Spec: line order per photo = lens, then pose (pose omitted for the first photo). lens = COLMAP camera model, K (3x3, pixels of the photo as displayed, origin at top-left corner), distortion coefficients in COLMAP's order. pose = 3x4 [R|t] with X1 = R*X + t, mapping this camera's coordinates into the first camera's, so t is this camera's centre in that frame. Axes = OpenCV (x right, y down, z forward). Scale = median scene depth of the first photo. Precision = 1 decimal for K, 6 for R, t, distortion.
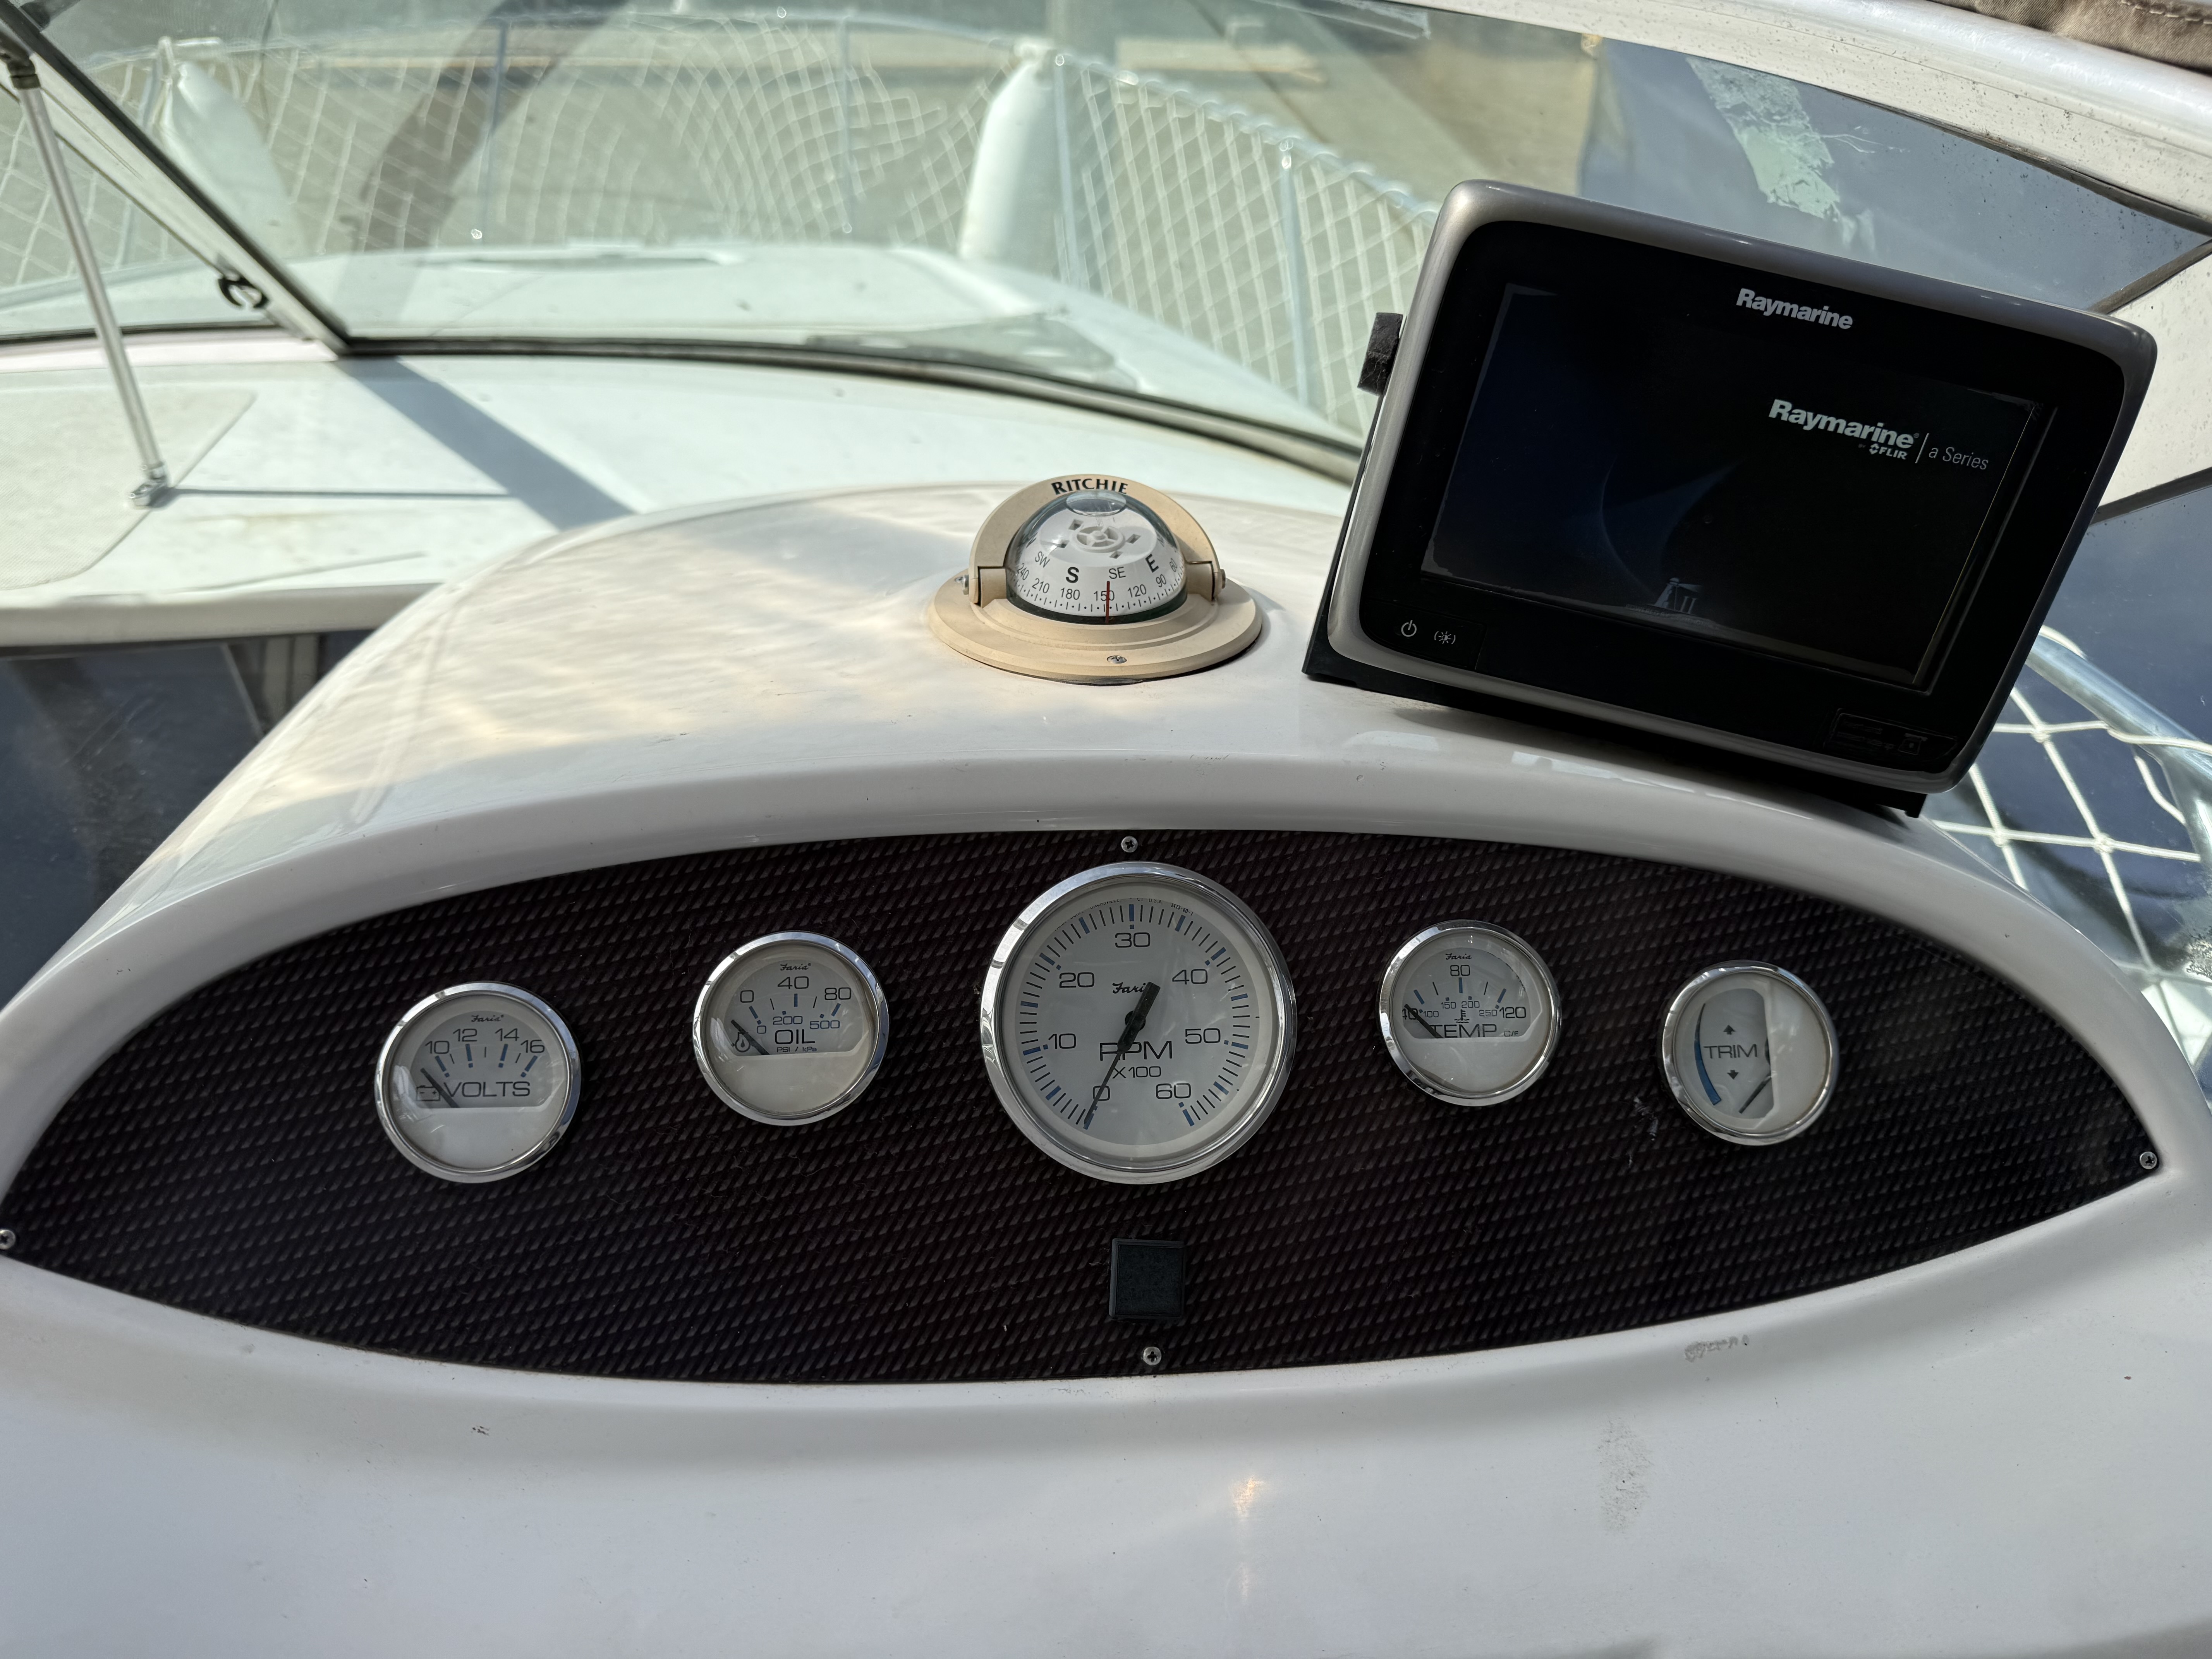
lens RADIAL K [[1651.8, 0, 1106.0], [0, 1651.8, 829.5], [0, 0, 1]] dist [-0.007210, -0.013429]
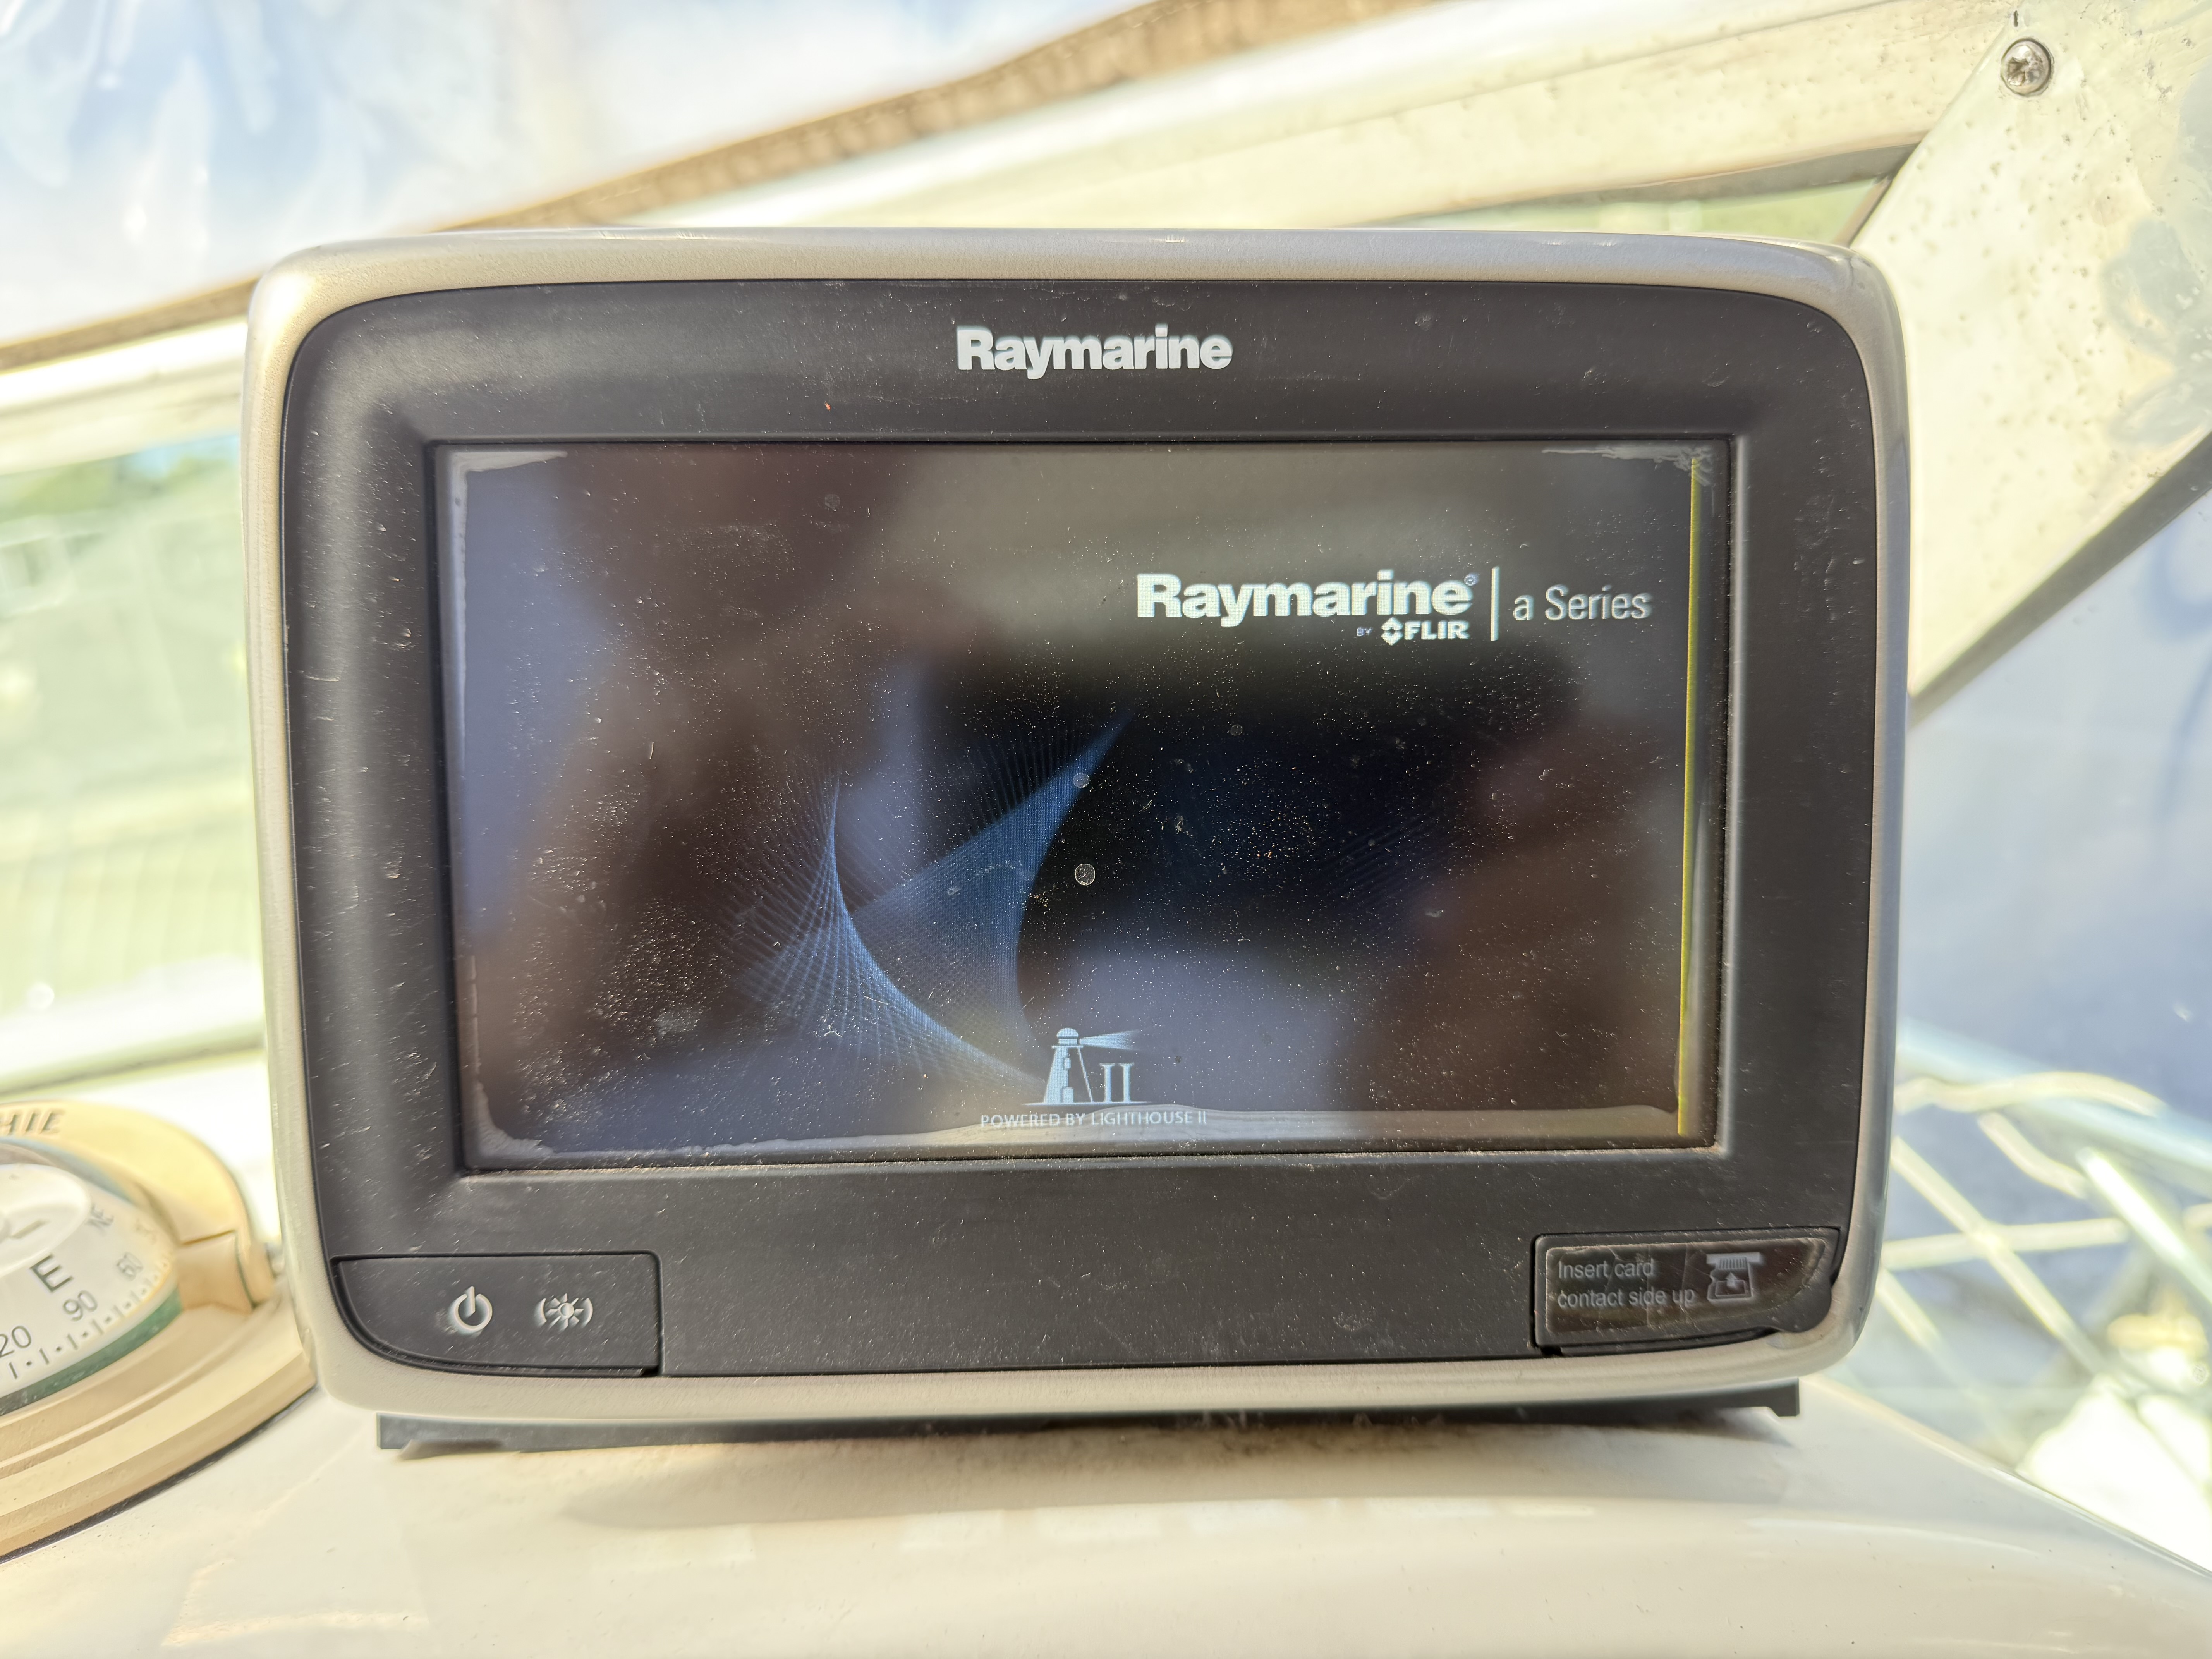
lens RADIAL K [[1548.9, 0, 1098.0], [0, 1548.9, 833.2], [0, 0, 1]] dist [0.097236, -0.168008]
pose [[0.963078, -0.216111, 0.160550, 0.308827], [0.257946, 0.911485, -0.320403, -0.070887], [-0.077096, 0.349986, 0.933577, 0.630402]]
